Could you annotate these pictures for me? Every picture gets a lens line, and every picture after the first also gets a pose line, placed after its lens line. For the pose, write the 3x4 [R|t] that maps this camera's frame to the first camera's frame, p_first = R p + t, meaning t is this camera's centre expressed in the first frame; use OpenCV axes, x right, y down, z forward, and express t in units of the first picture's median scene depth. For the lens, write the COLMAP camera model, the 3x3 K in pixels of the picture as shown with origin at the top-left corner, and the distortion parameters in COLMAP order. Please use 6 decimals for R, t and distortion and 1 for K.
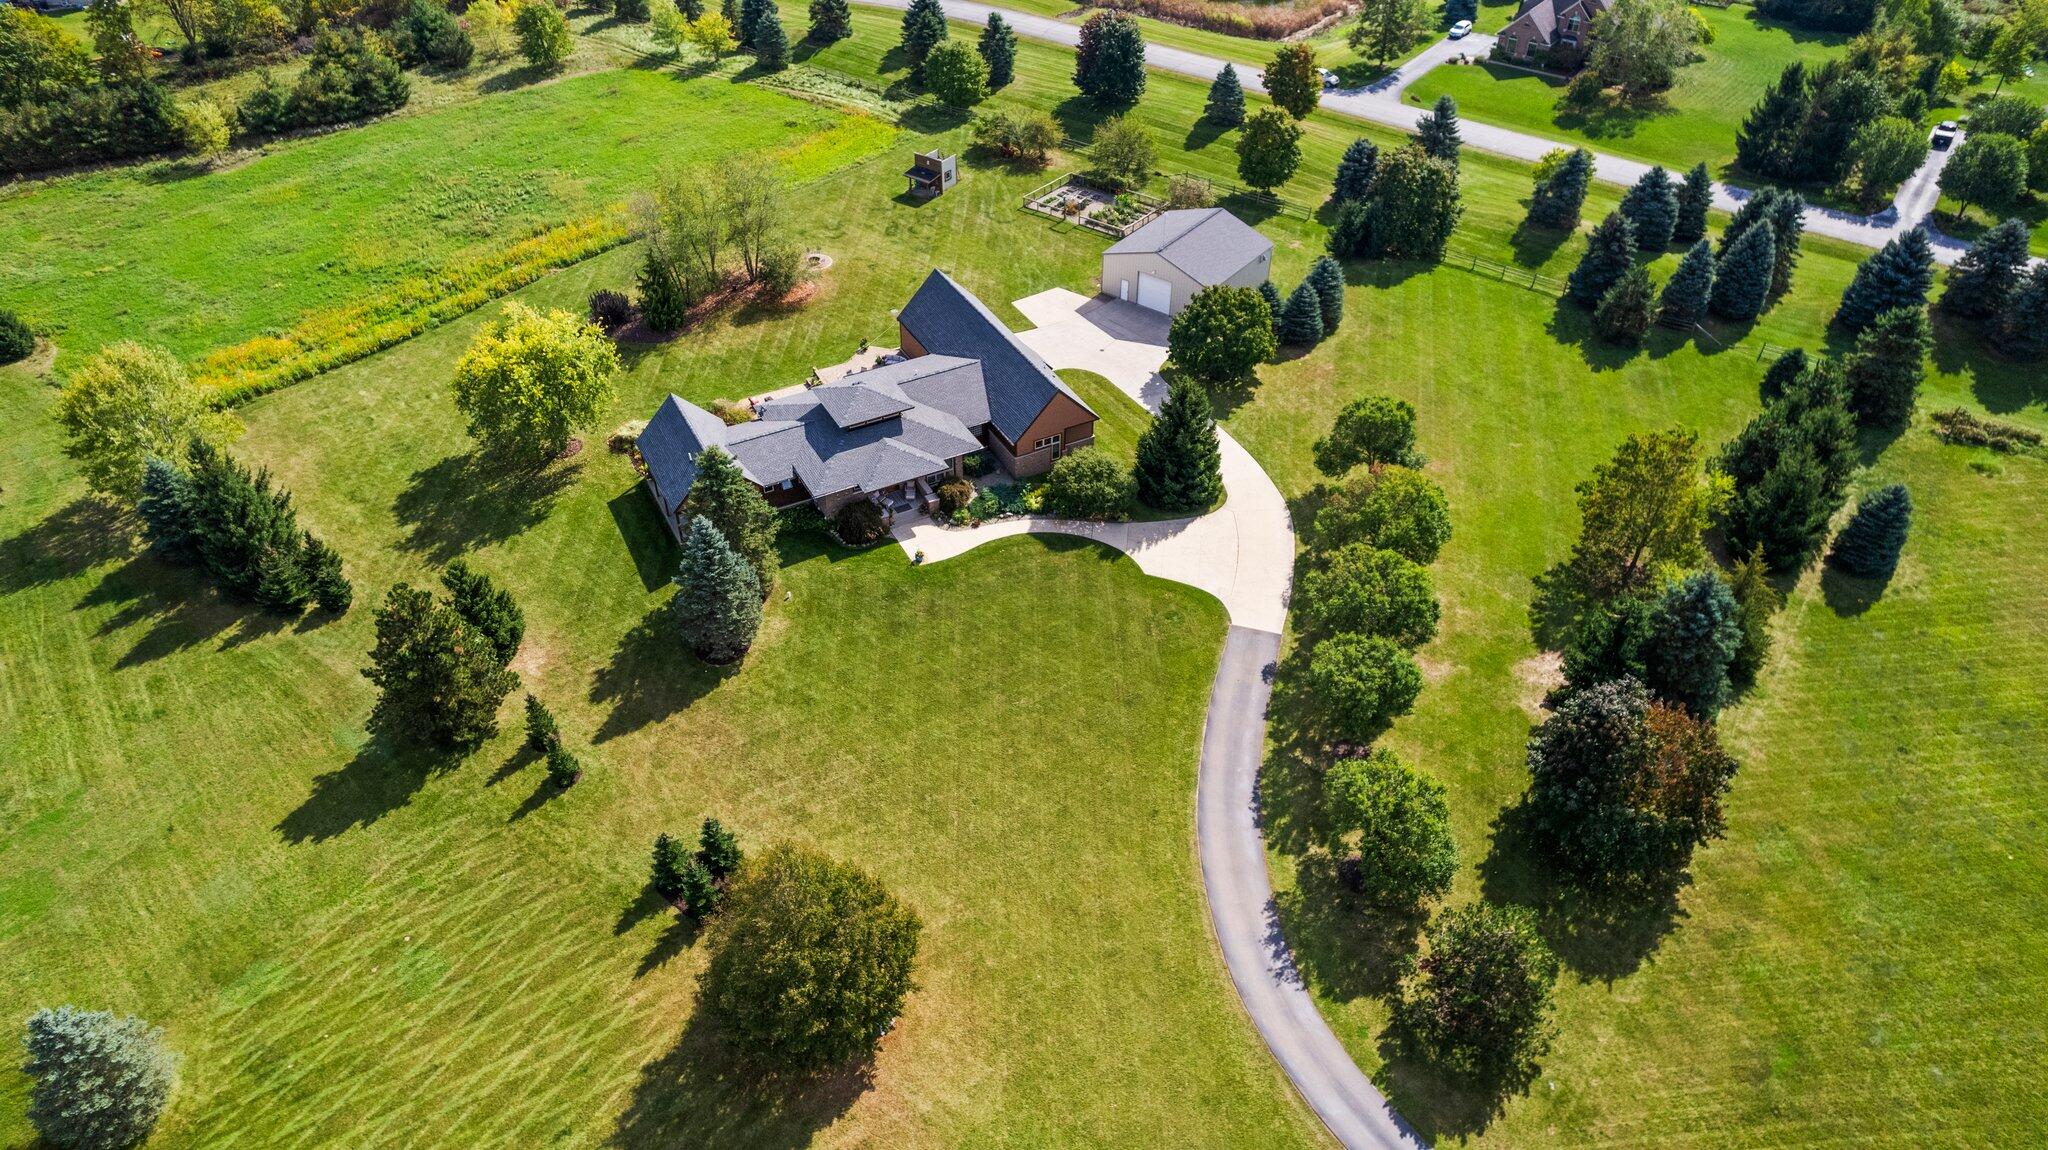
lens RADIAL K [[1313.4, 0, 1039.4], [0, 1313.4, 565.3], [0, 0, 1]] dist [-0.080248, 0.067462]
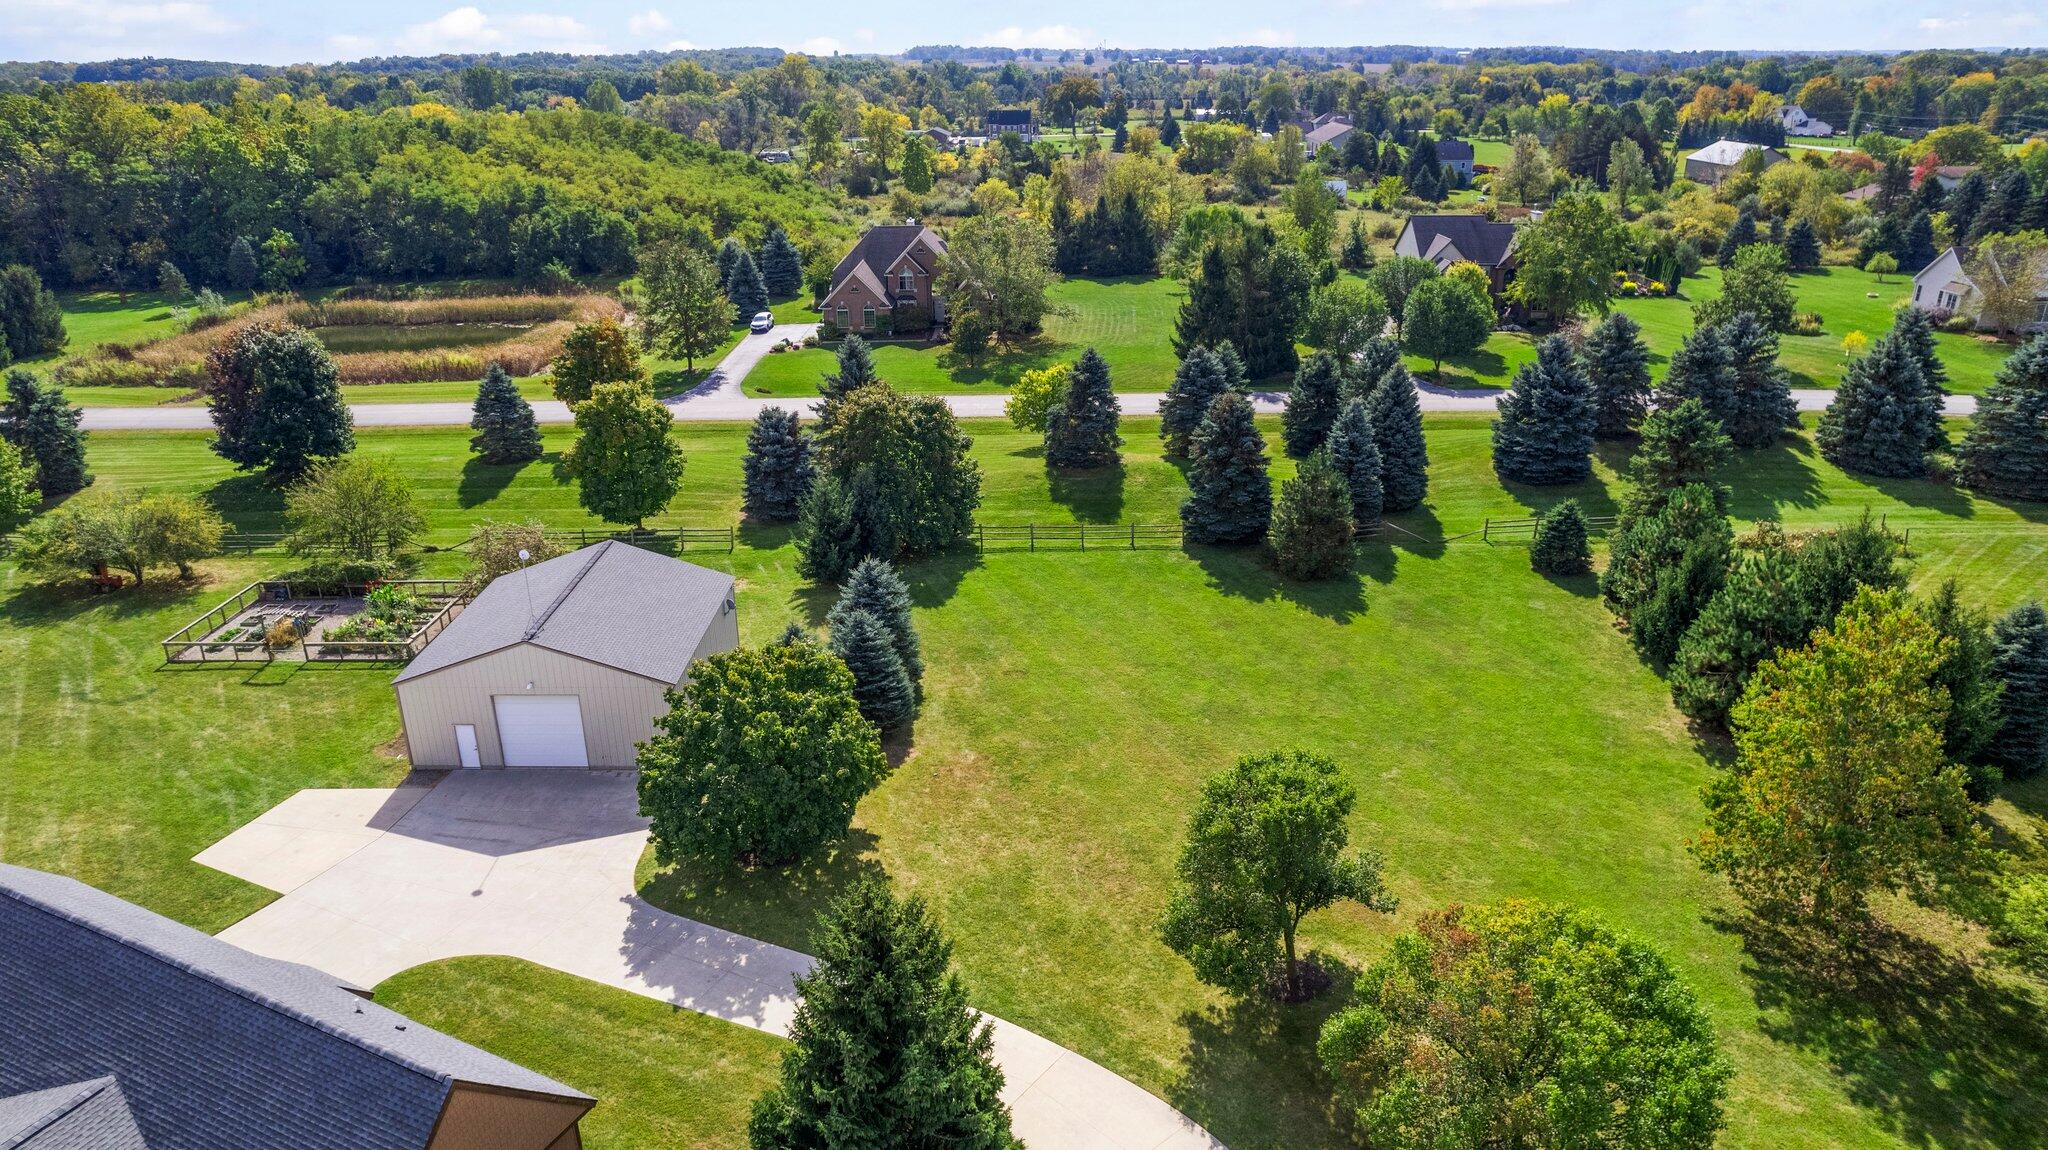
lens RADIAL K [[1313.4, 0, 1035.7], [0, 1313.4, 576.4], [0, 0, 1]] dist [-0.080248, 0.067462]
pose [[0.802759, -0.233155, 0.548833, -0.008101], [0.390308, 0.901284, -0.188007, -0.092097], [-0.450819, 0.365138, 0.814516, 0.470667]]
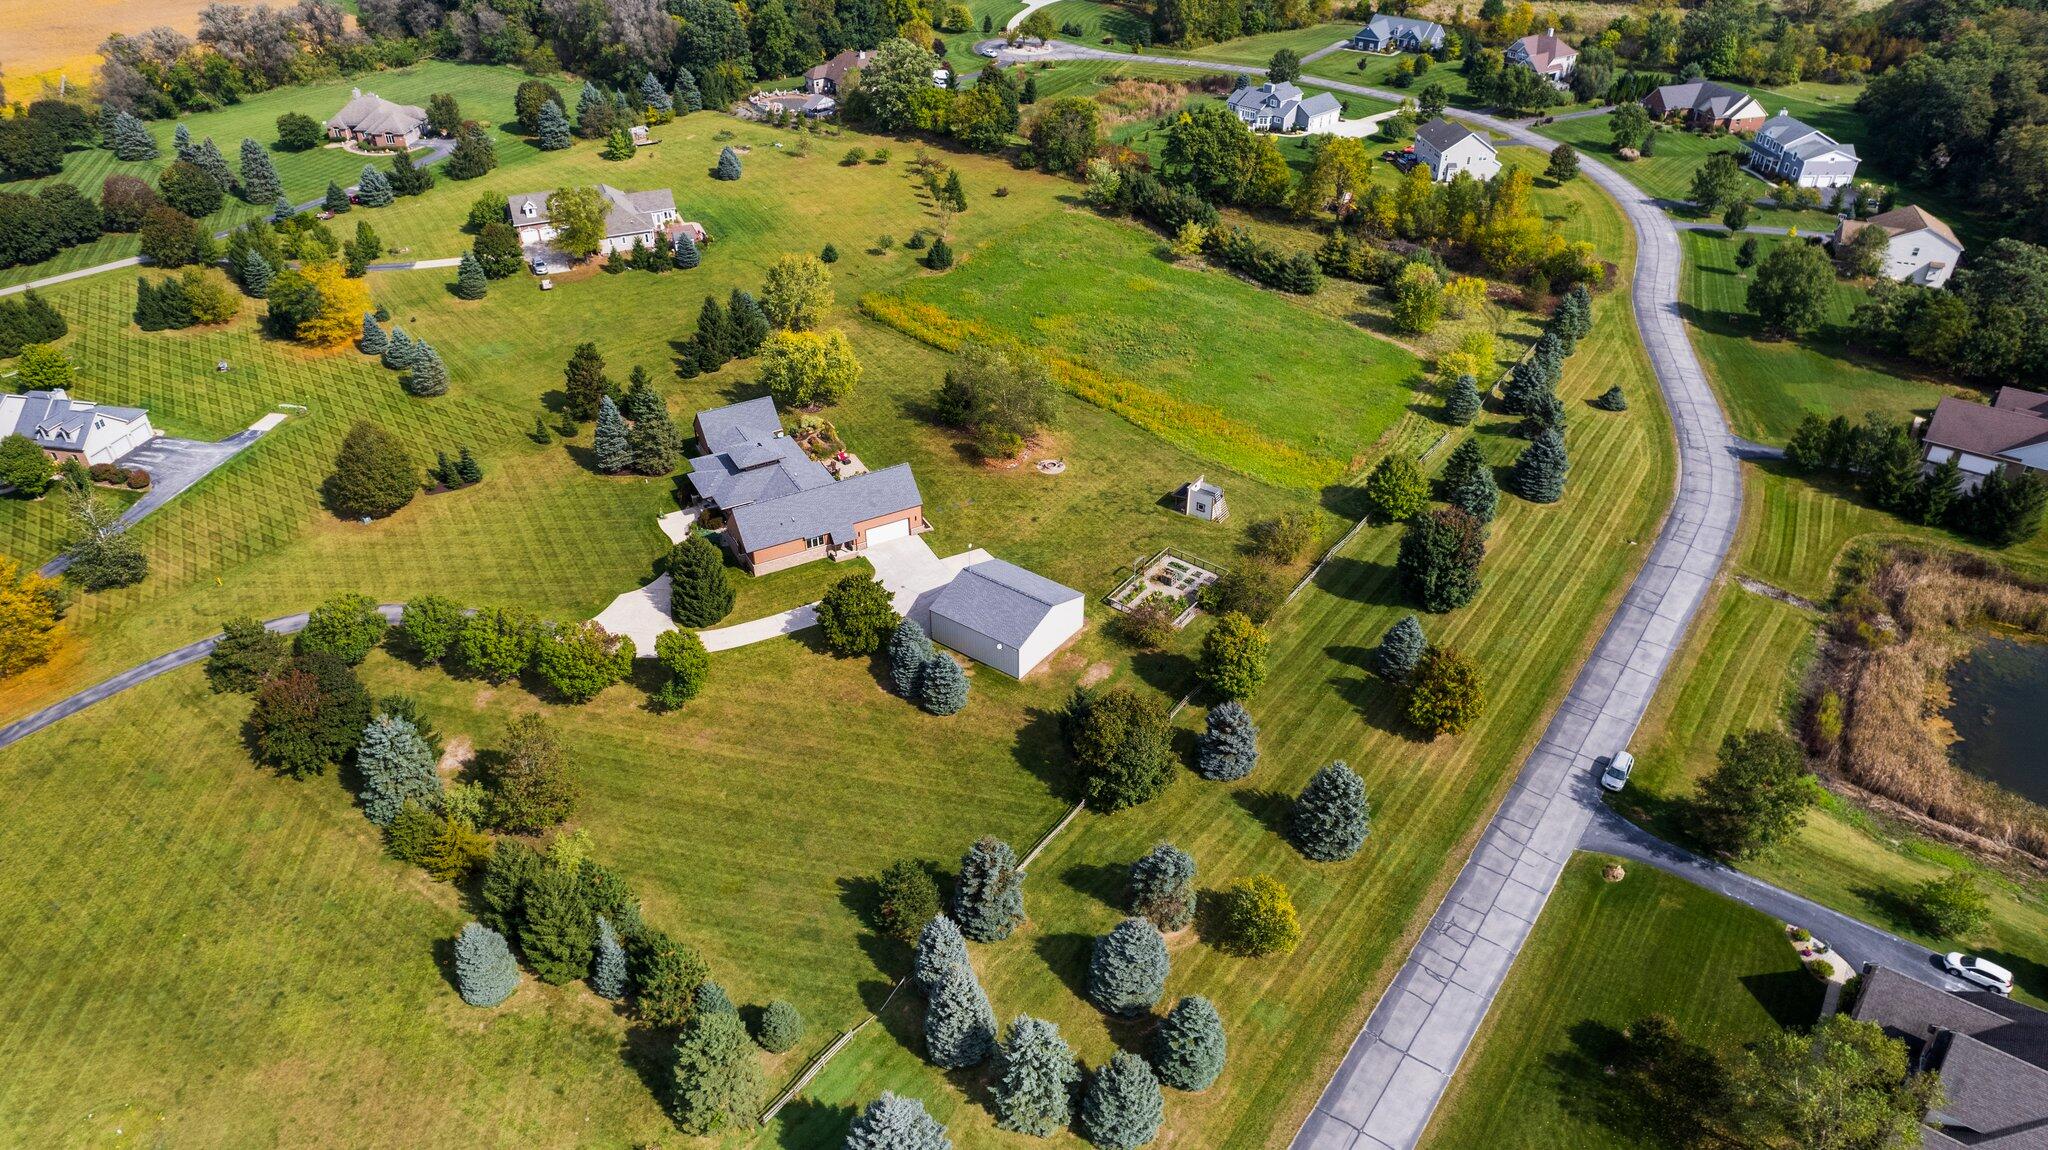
lens RADIAL K [[1313.4, 0, 1022.4], [0, 1313.4, 558.5], [0, 0, 1]] dist [-0.080248, 0.067462]
pose [[0.011274, 0.547340, -0.836834, 0.916371], [-0.639476, 0.647326, 0.414776, -0.655290], [0.768728, 0.530459, 0.357309, 0.525201]]
